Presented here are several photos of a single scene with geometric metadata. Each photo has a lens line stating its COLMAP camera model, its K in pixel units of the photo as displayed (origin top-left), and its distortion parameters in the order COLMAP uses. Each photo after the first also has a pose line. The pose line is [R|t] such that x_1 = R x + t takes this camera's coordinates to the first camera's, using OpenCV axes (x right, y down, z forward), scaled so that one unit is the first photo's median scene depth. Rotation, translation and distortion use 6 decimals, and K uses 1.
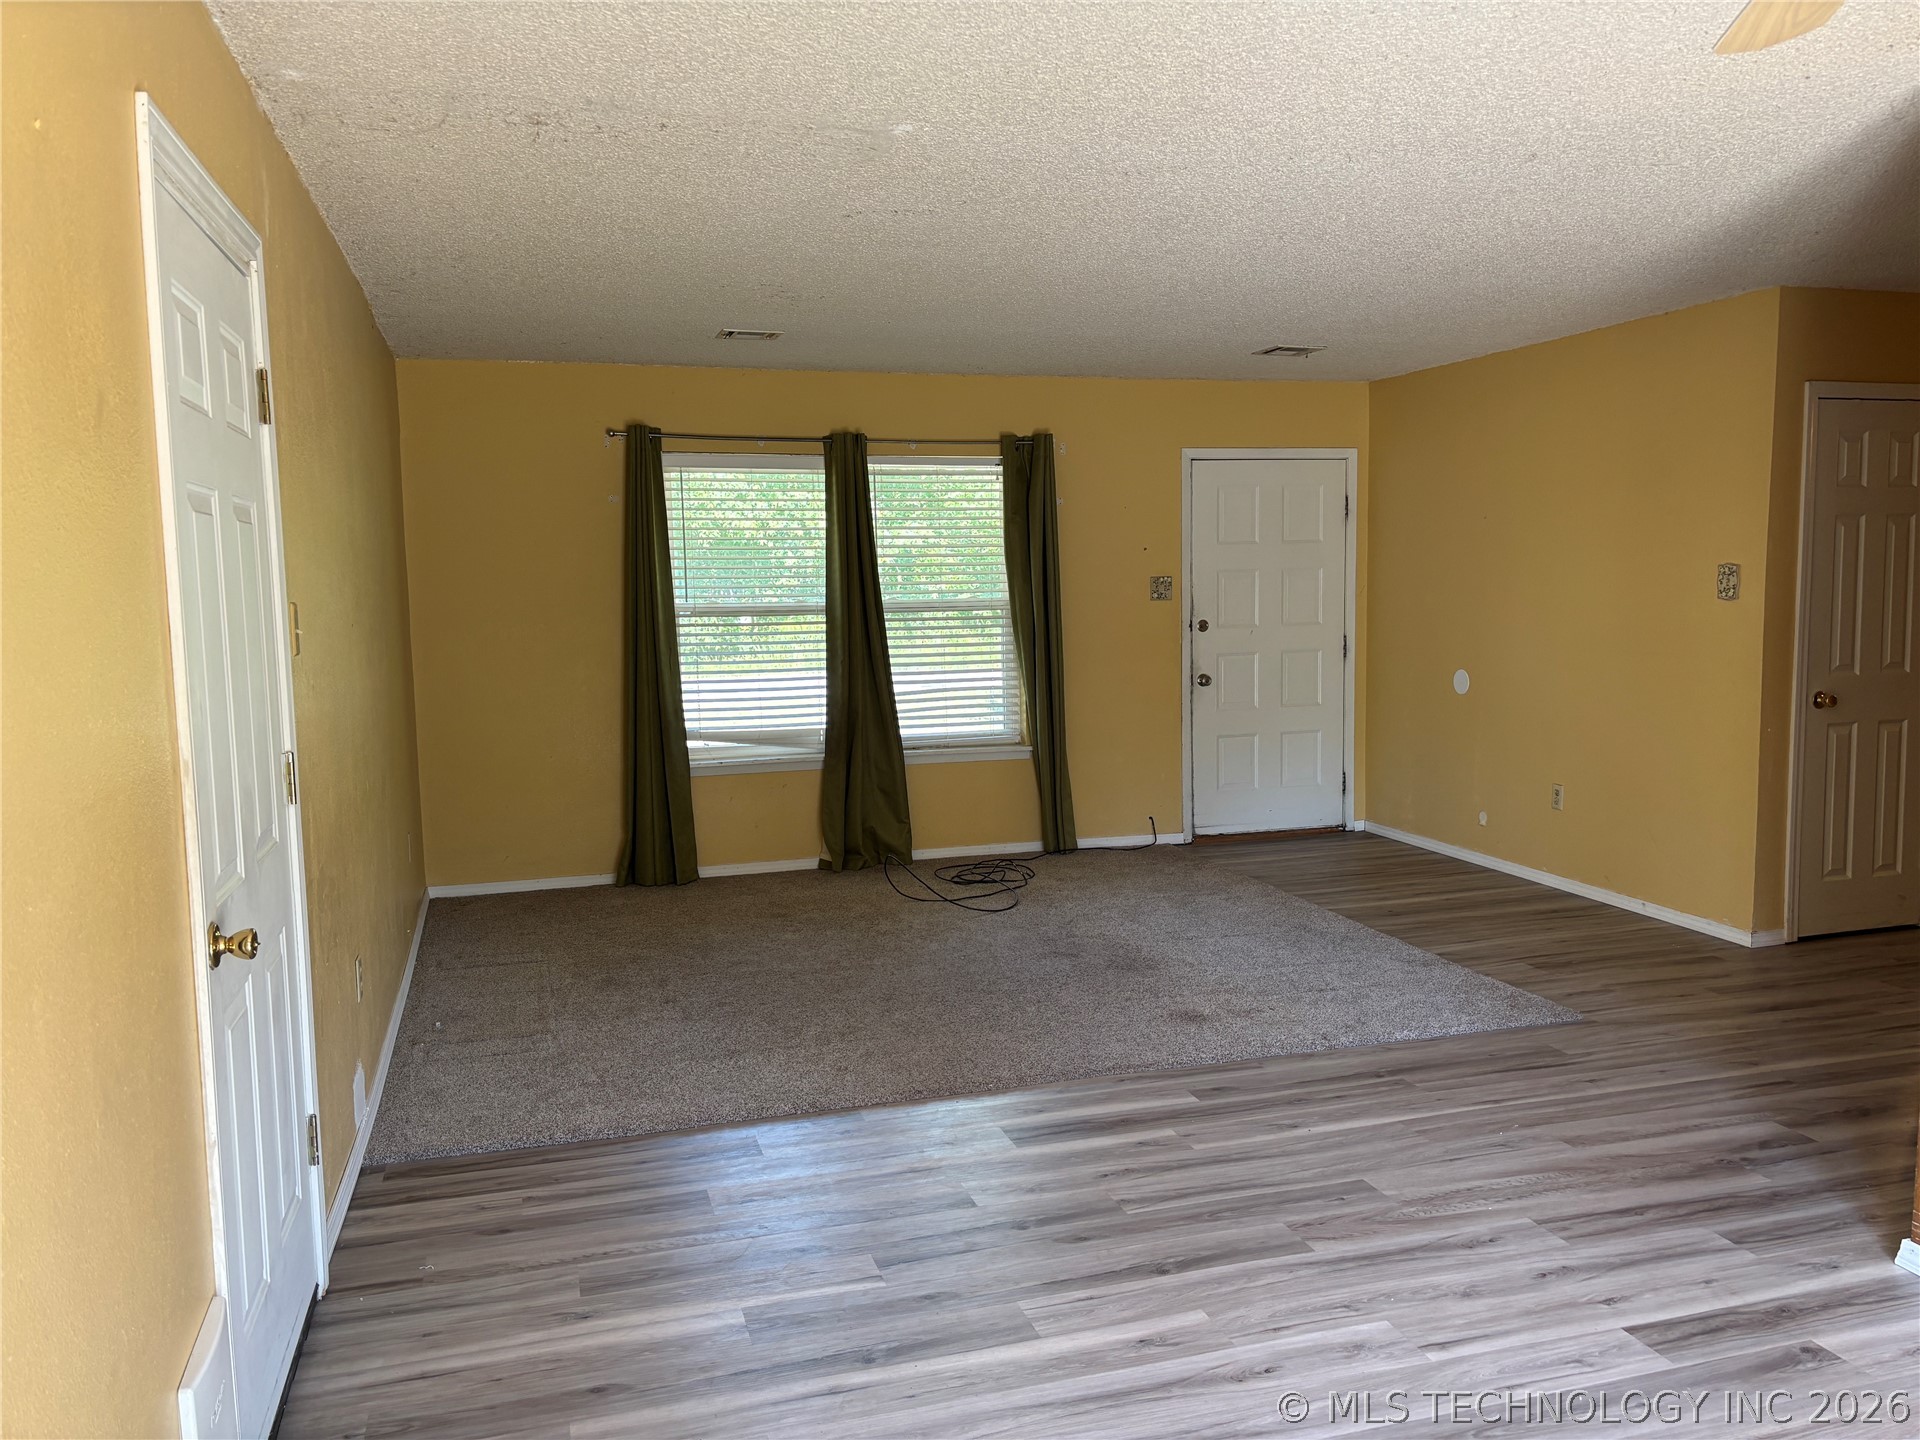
lens RADIAL K [[1447.7, 0, 960.0], [0, 1447.7, 720.0], [0, 0, 1]] dist [0.026758, -0.000543]
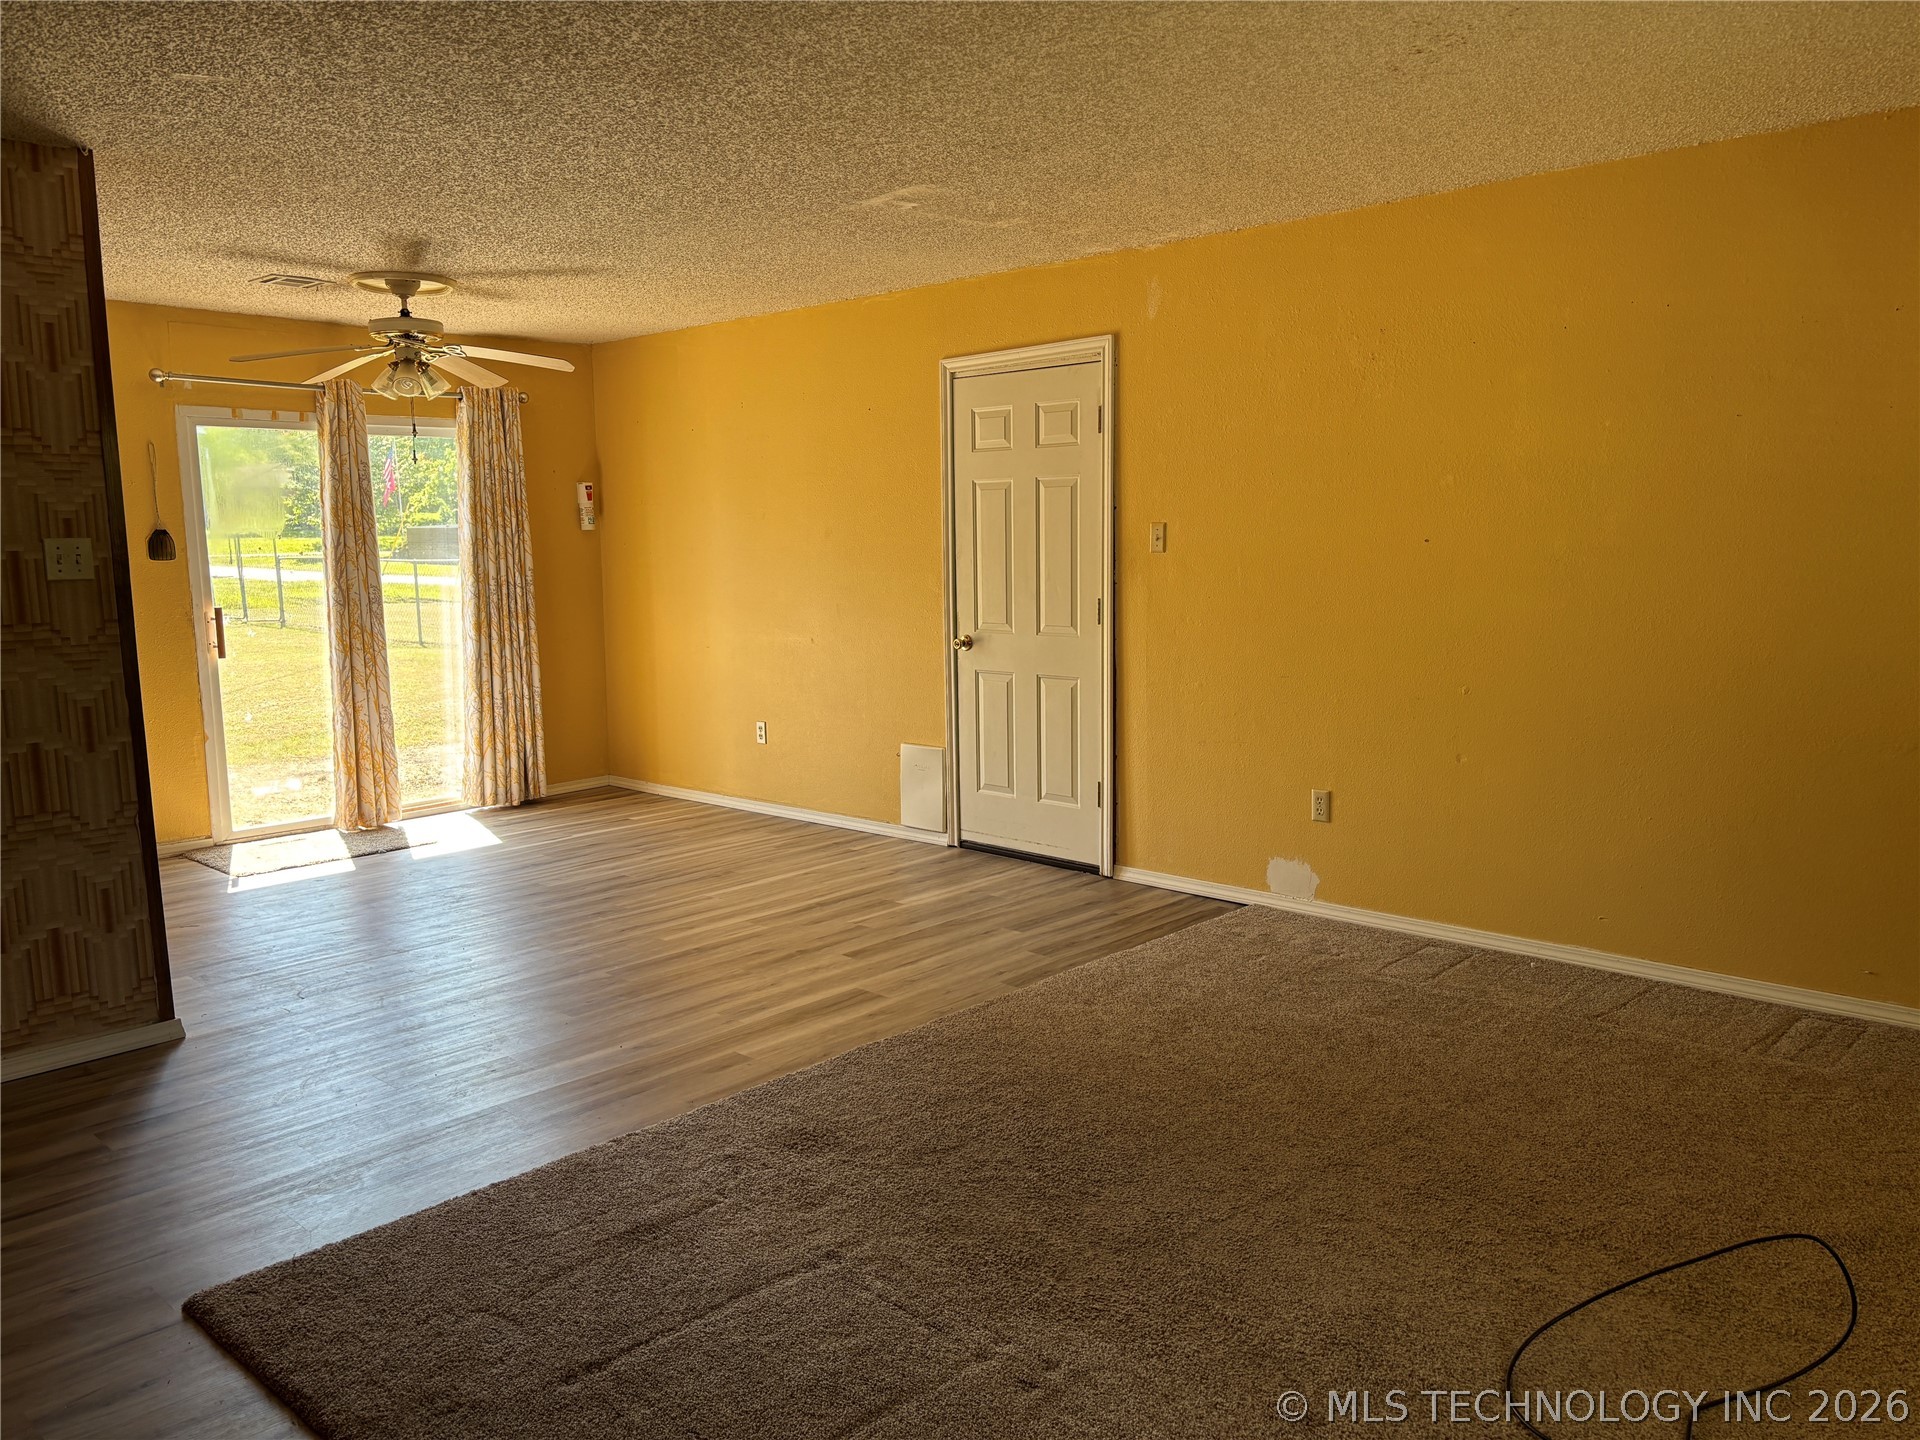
lens RADIAL K [[1447.7, 0, 960.0], [0, 1447.7, 720.0], [0, 0, 1]] dist [0.026758, -0.000543]
pose [[-0.983043, 0.180826, -0.030472, -0.152607], [-0.175918, -0.883045, 0.435068, -0.153383], [0.051764, 0.433051, 0.899882, -0.571484]]
